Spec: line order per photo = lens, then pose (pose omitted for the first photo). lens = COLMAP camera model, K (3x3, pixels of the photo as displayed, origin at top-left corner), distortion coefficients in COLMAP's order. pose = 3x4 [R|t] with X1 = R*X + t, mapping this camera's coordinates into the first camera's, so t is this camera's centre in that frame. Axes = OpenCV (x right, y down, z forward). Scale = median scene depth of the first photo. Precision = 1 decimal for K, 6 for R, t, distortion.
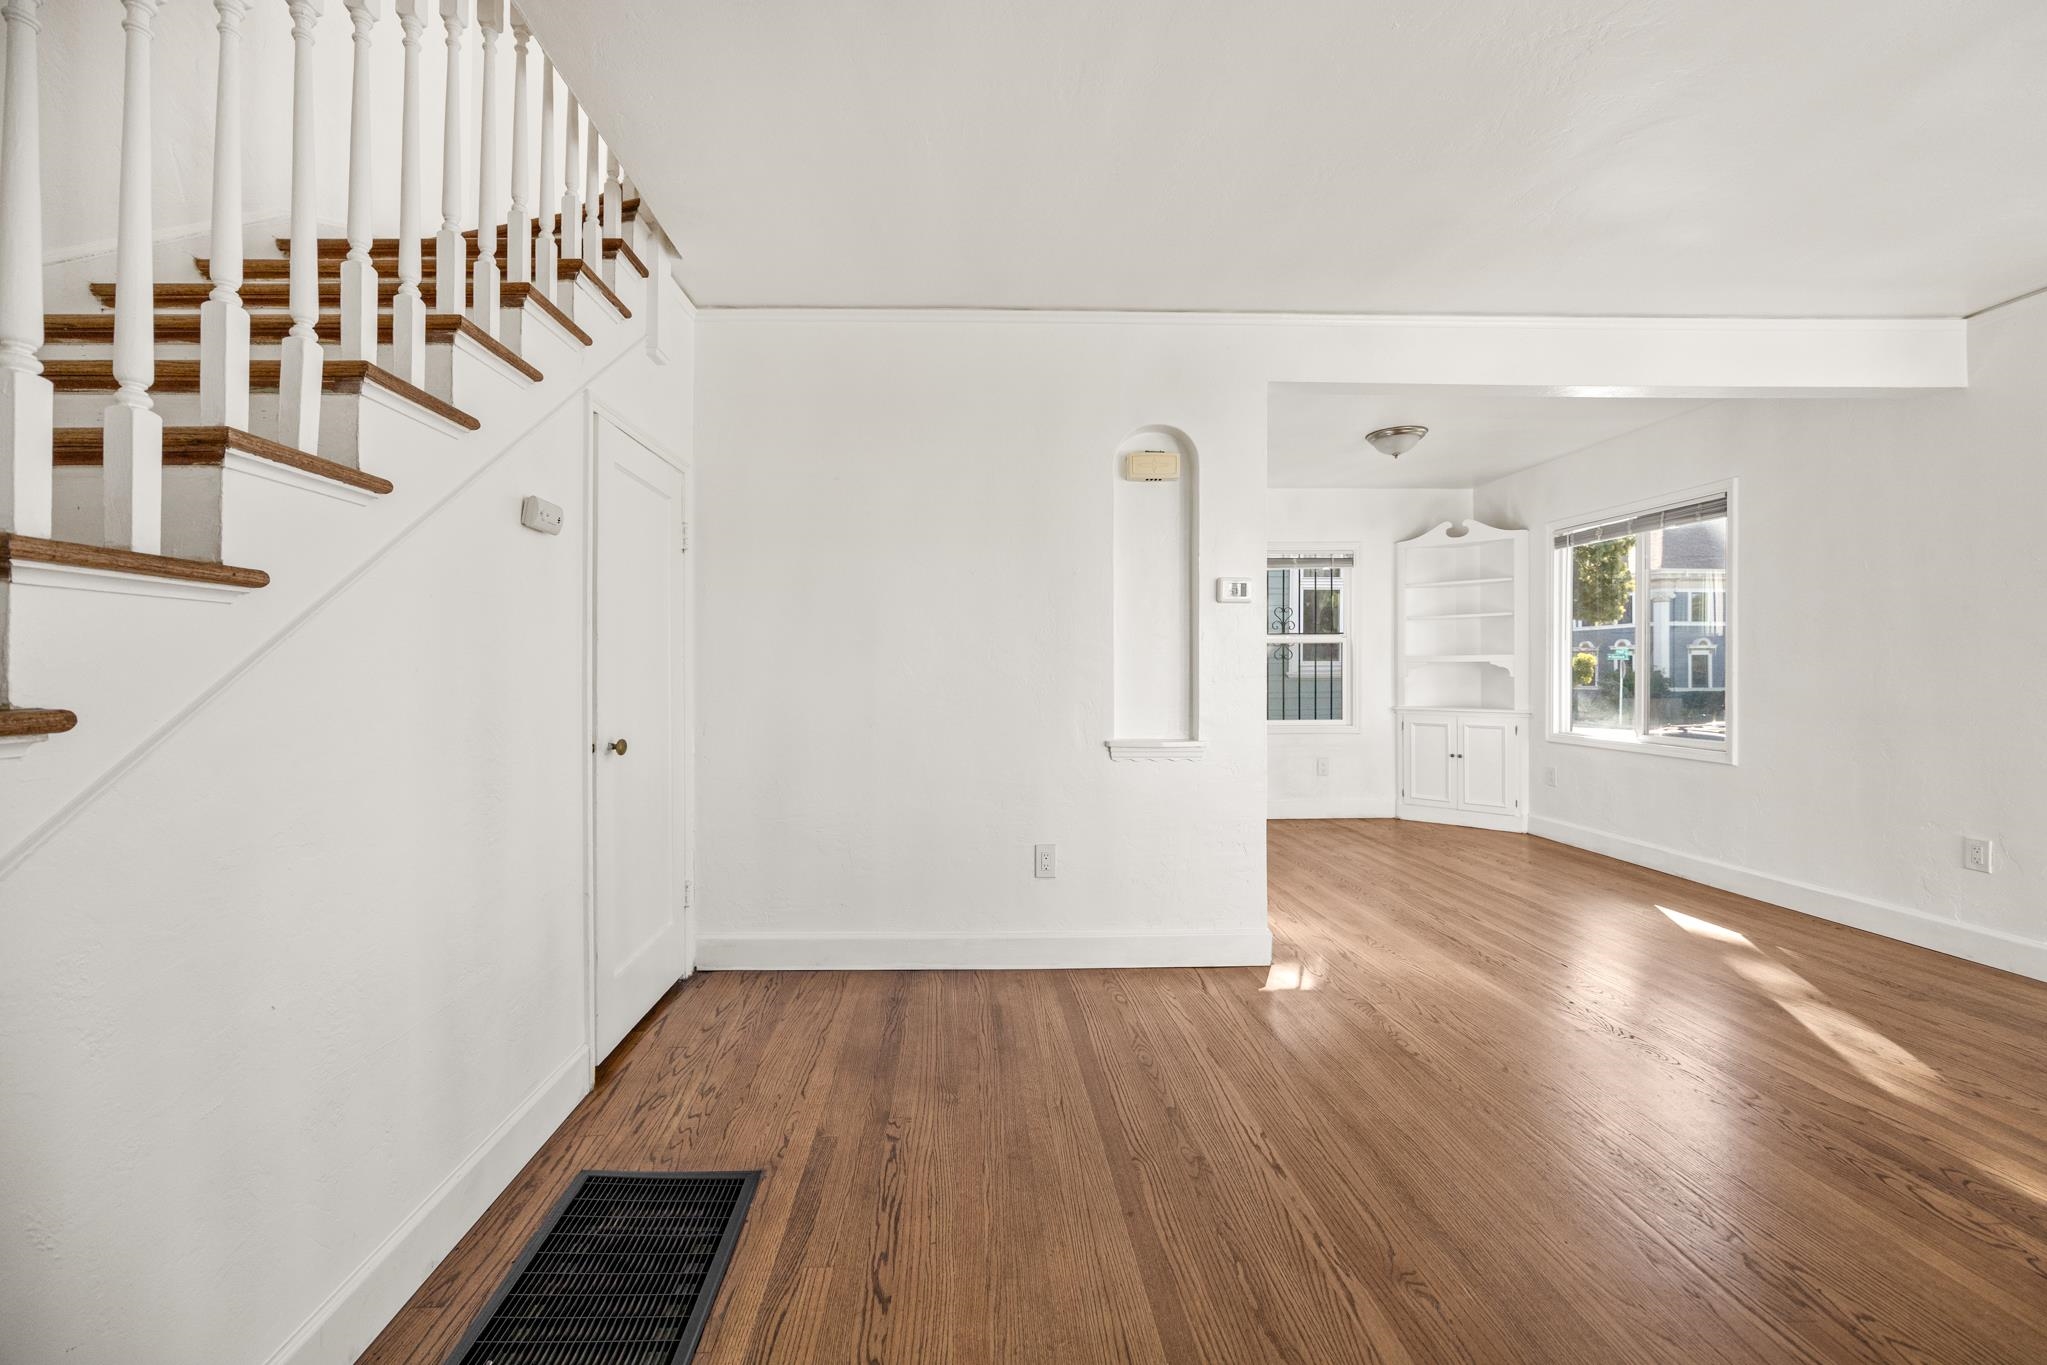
lens RADIAL K [[802.9, 0, 981.9], [0, 802.9, 675.5], [0, 0, 1]] dist [-0.000272, -0.000272]
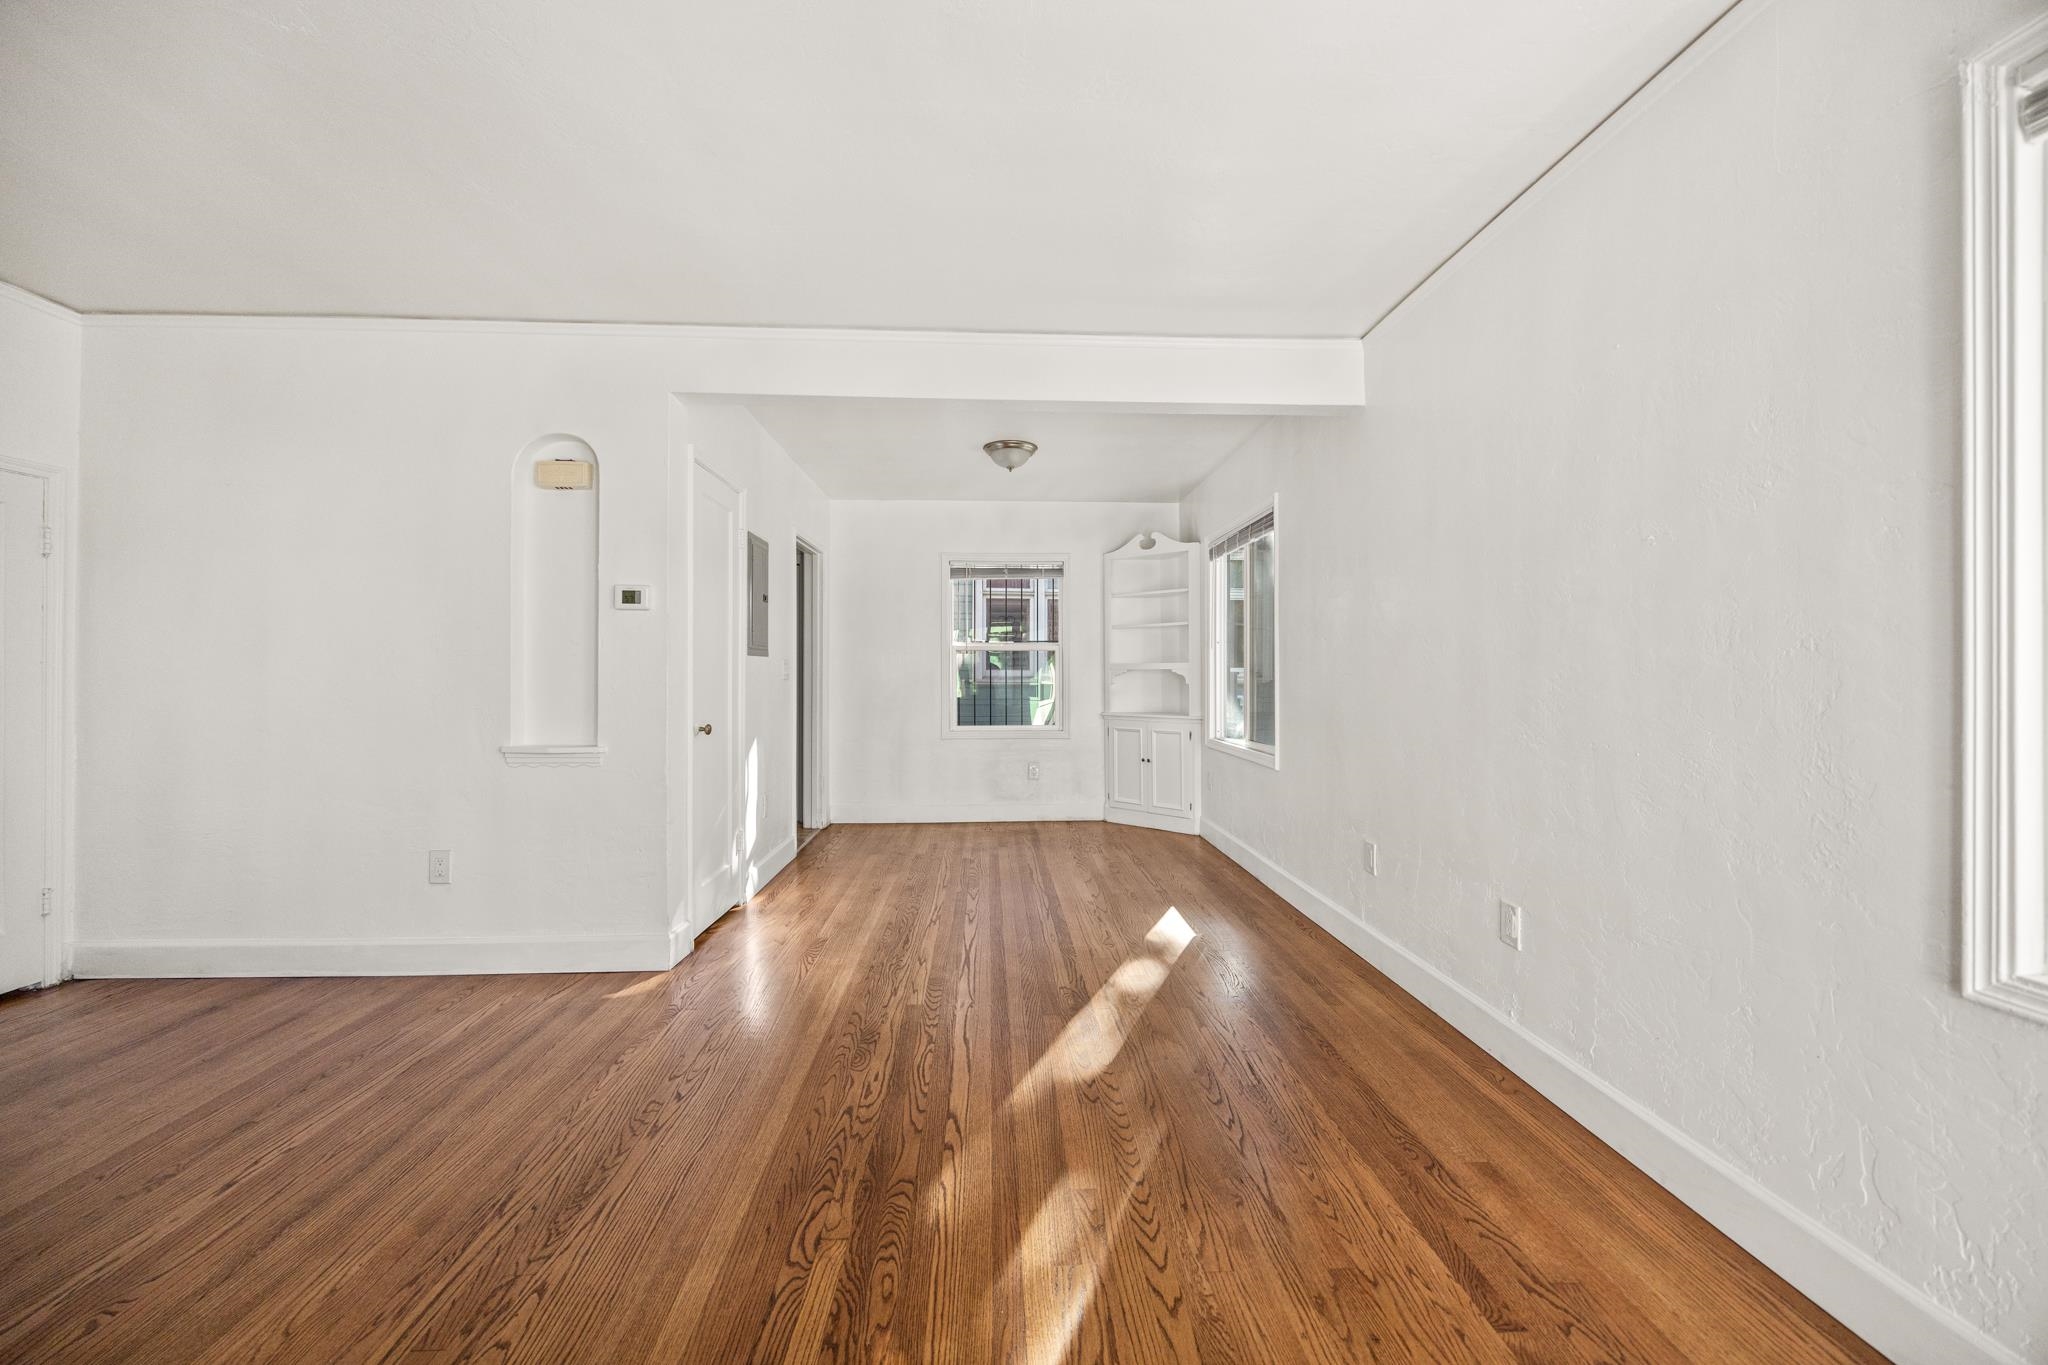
lens RADIAL K [[771.9, 0, 1029.5], [0, 771.9, 675.3], [0, 0, 1]] dist [-0.006142, 0.000330]
pose [[0.999514, 0.003059, 0.031026, 0.711878], [-0.002781, 0.999956, -0.009009, -0.000249], [-0.031053, 0.008918, 0.999478, 0.020559]]
